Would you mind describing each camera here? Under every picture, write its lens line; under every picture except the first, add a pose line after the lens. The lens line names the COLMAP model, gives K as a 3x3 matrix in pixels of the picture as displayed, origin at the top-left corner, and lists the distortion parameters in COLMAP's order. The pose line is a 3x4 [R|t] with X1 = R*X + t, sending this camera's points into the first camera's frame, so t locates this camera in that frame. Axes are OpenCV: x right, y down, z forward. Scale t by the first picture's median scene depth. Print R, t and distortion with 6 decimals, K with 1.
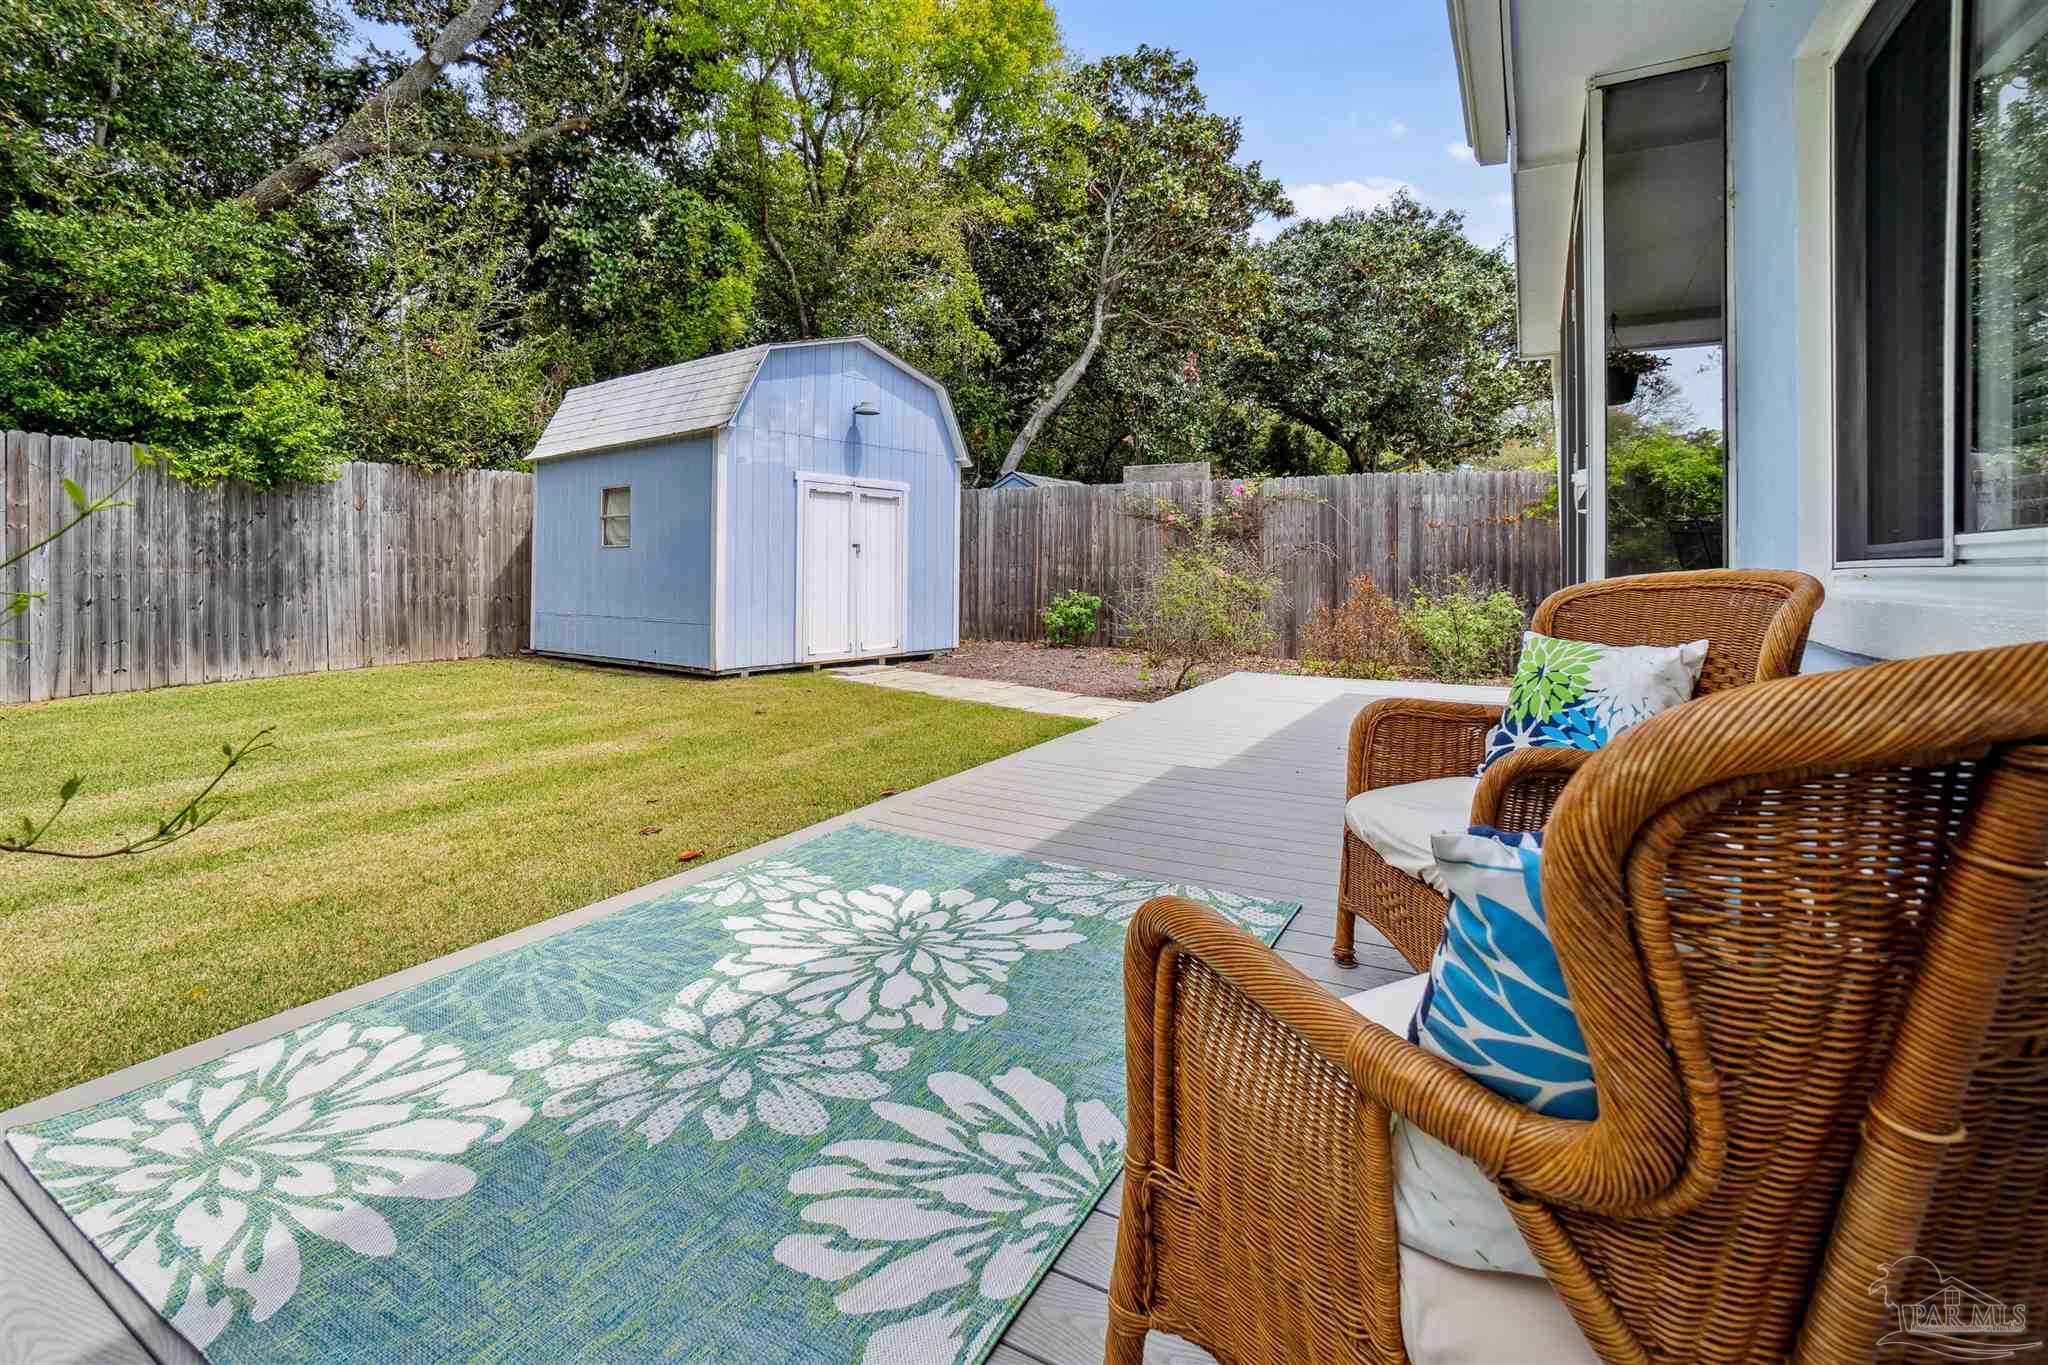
lens RADIAL K [[912.2, 0, 999.8], [0, 912.2, 578.0], [0, 0, 1]] dist [-0.041969, 0.007730]
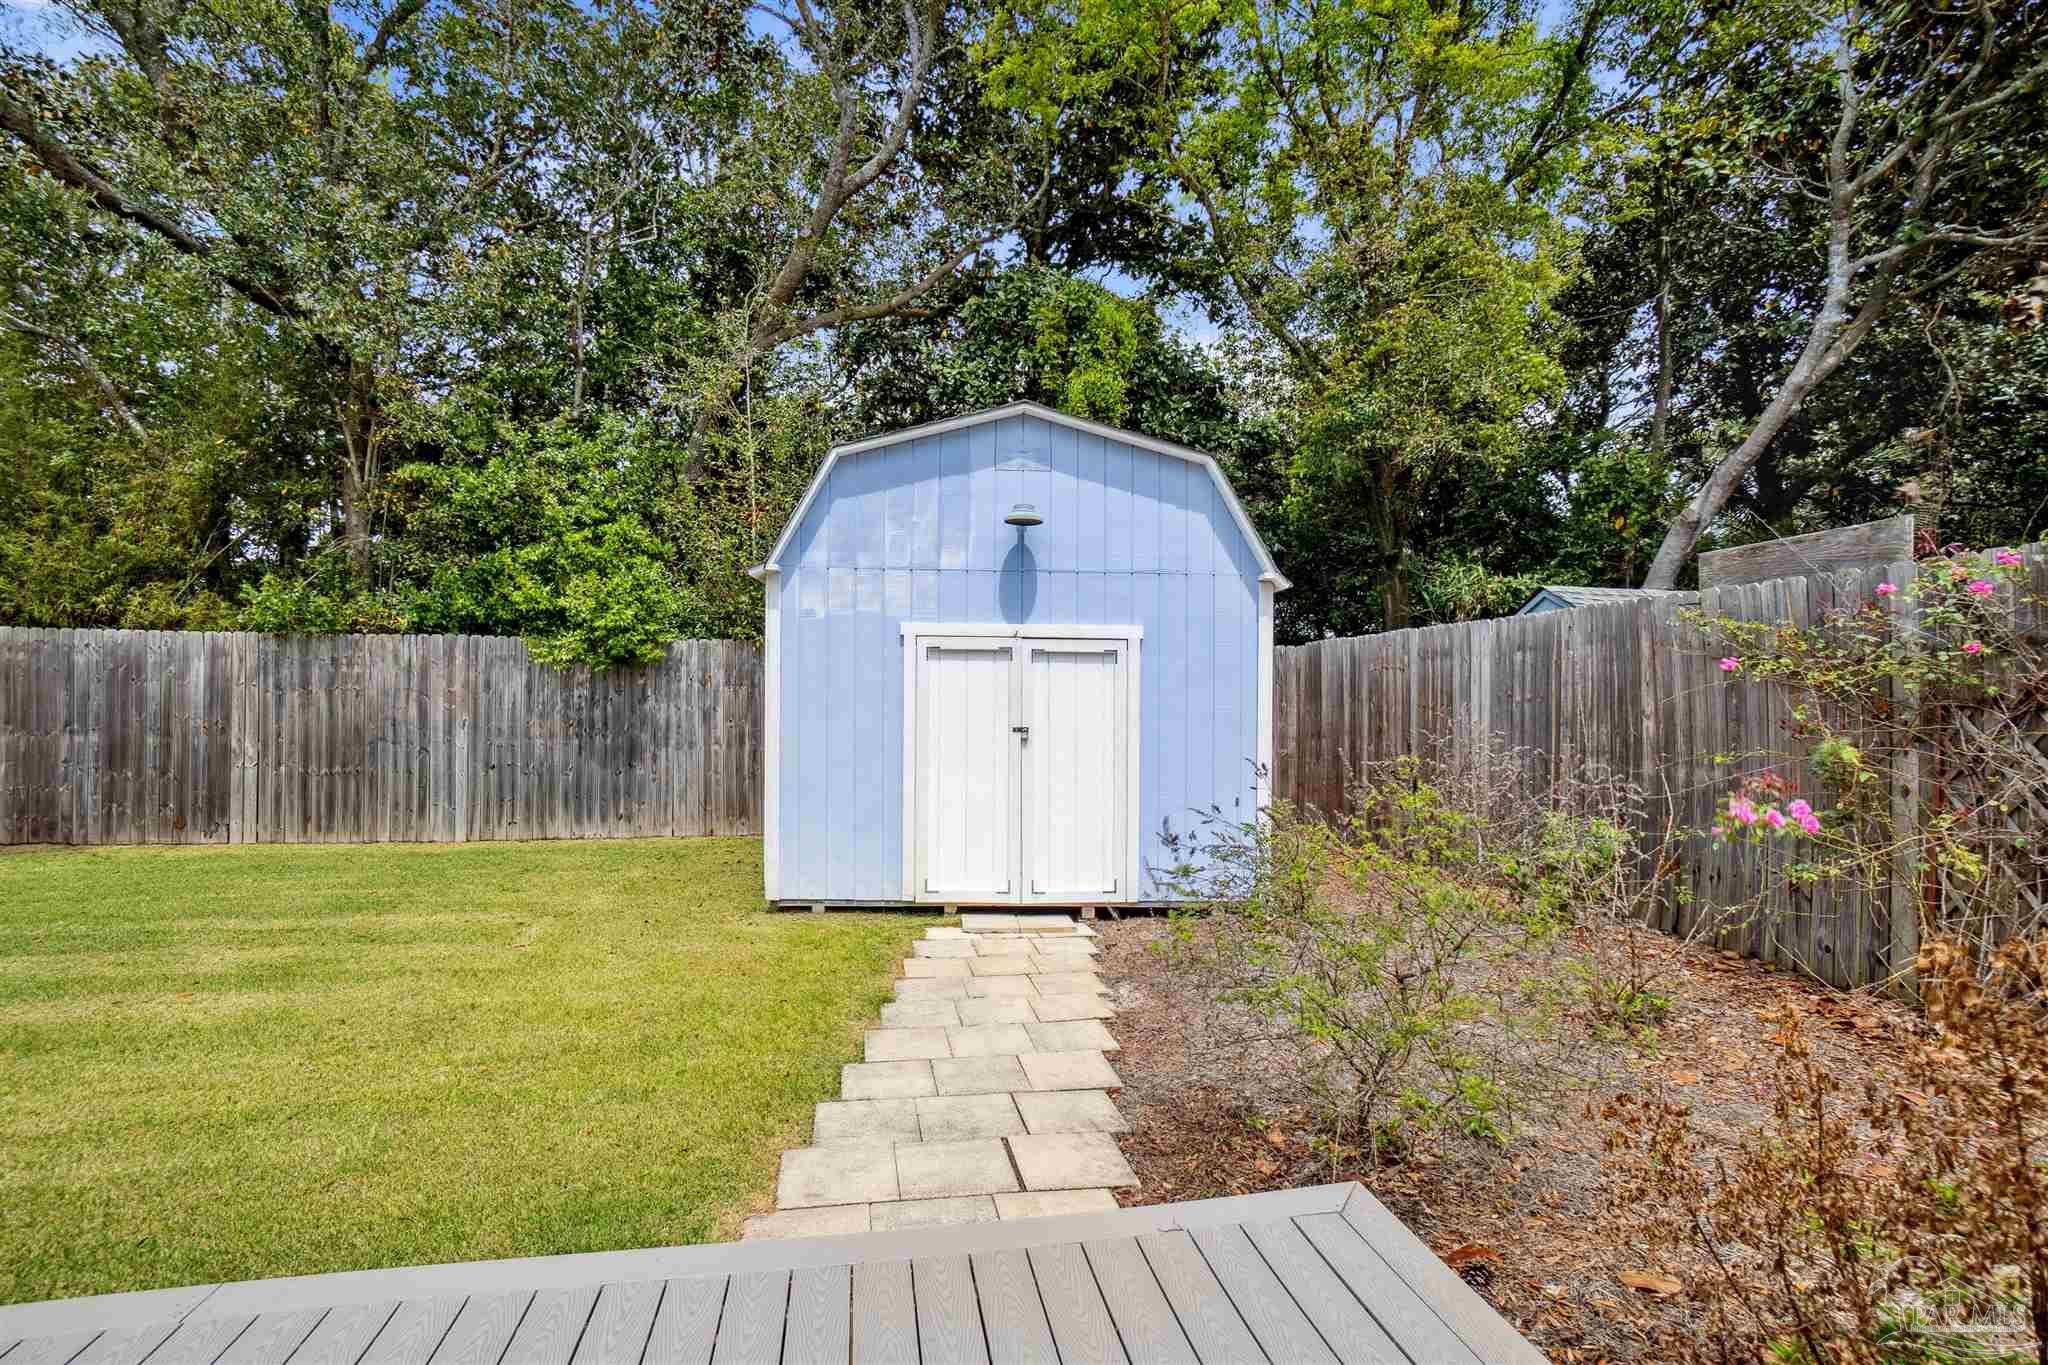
lens RADIAL K [[912.2, 0, 985.3], [0, 912.2, 688.2], [0, 0, 1]] dist [-0.041969, 0.007730]
pose [[0.658758, -0.015296, -0.752199, 0.299988], [-0.017084, 0.999231, -0.035281, -0.039315], [0.752161, 0.036092, 0.657991, 0.528902]]
